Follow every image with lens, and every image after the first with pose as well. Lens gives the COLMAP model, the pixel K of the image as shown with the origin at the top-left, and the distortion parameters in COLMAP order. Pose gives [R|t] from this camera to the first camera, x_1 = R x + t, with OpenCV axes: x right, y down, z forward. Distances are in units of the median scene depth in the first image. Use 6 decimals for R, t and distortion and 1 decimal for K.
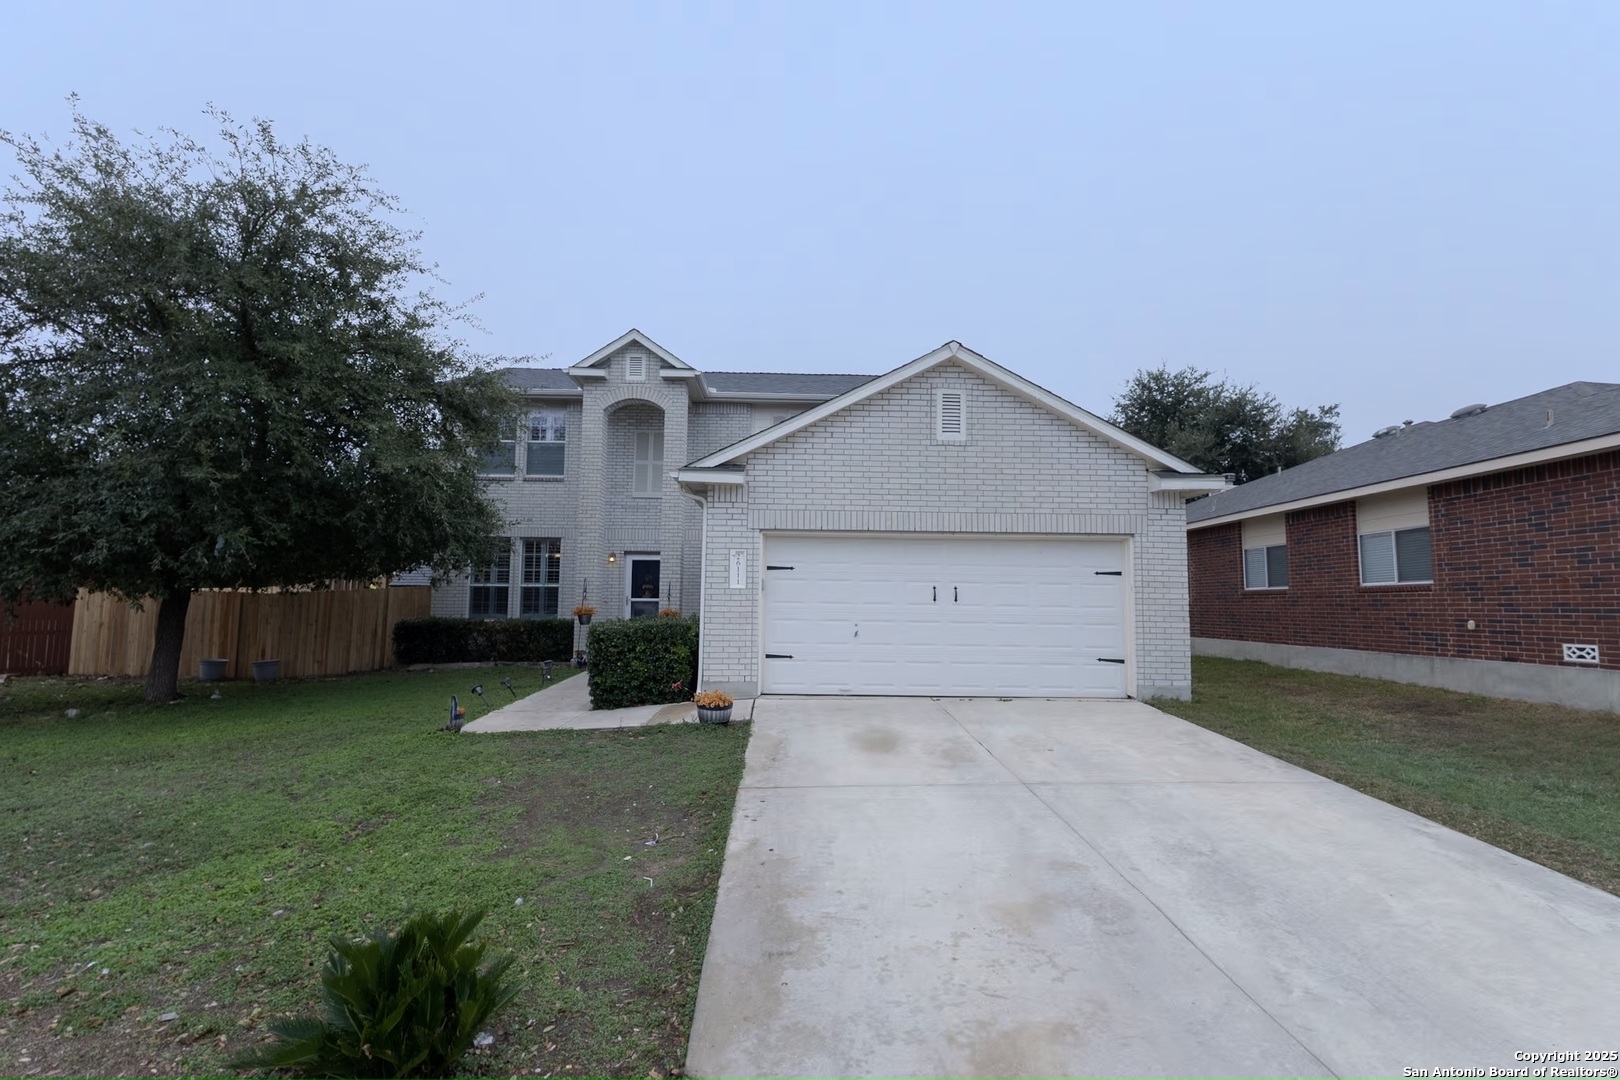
lens RADIAL K [[737.9, 0, 813.7], [0, 737.9, 536.8], [0, 0, 1]] dist [0.015071, -0.000080]
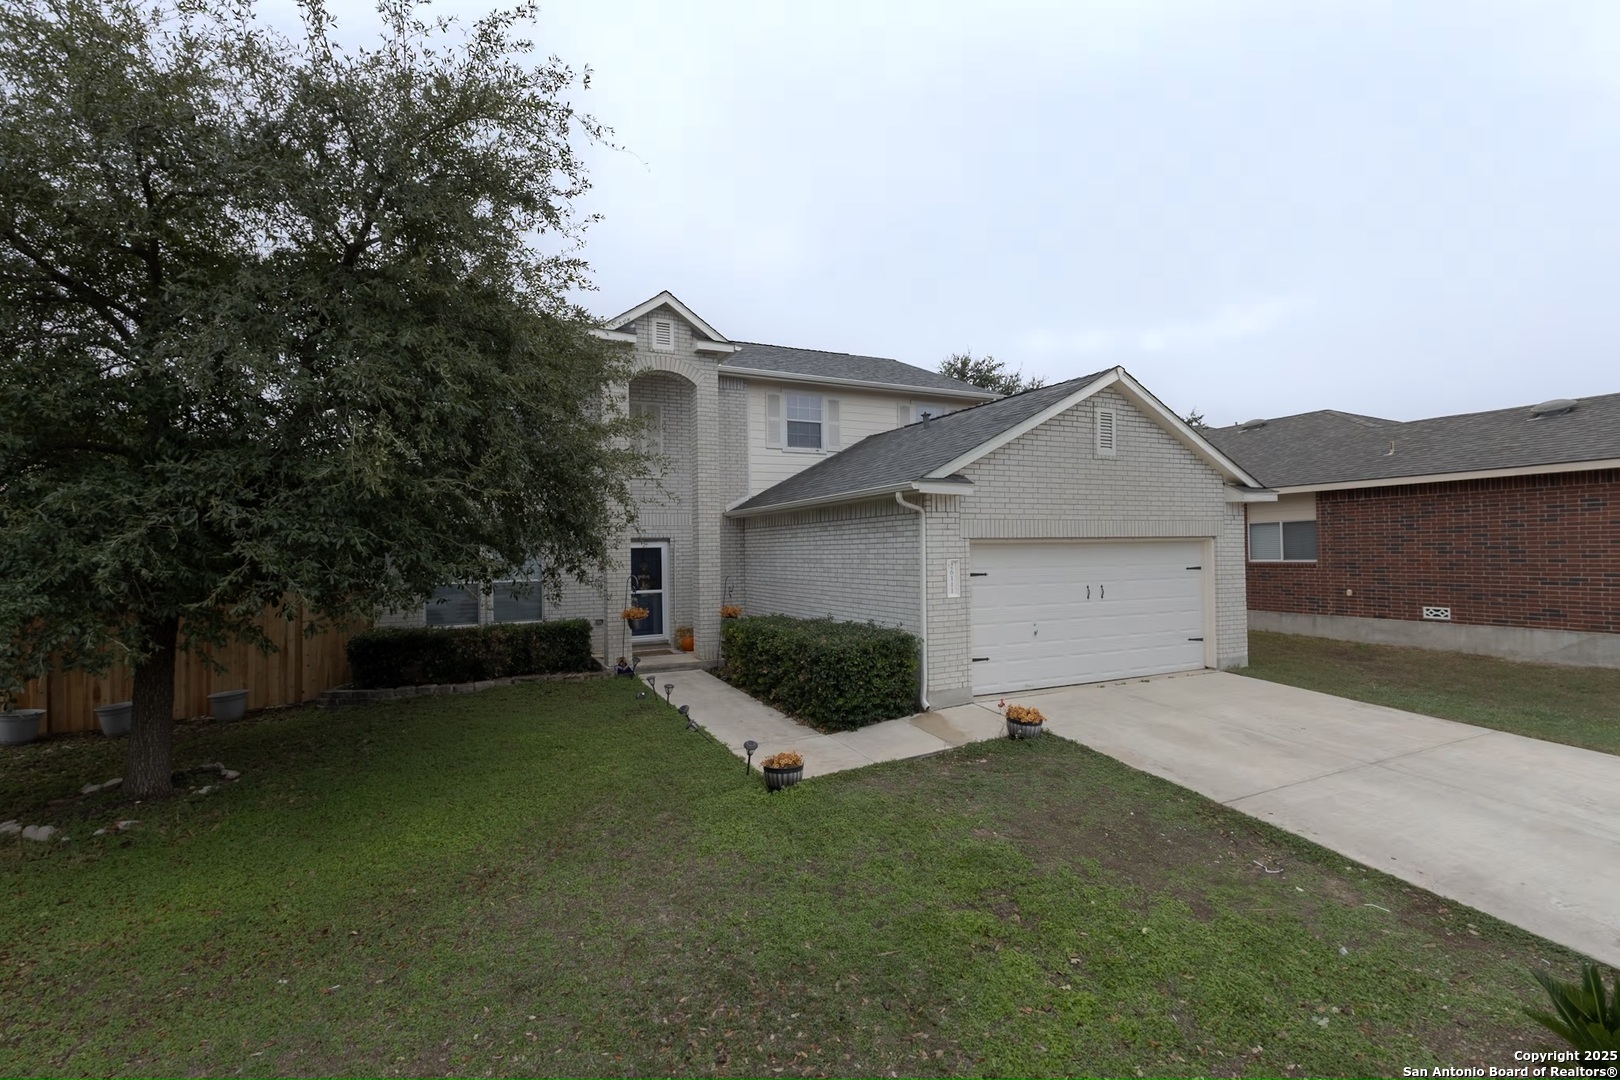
lens RADIAL K [[737.9, 0, 813.7], [0, 737.9, 536.8], [0, 0, 1]] dist [0.015071, -0.000080]
pose [[0.911747, -0.016993, 0.410401, -0.674246], [-0.013479, 0.997368, 0.071240, -0.080677], [-0.410532, -0.070485, 0.909118, 0.157370]]
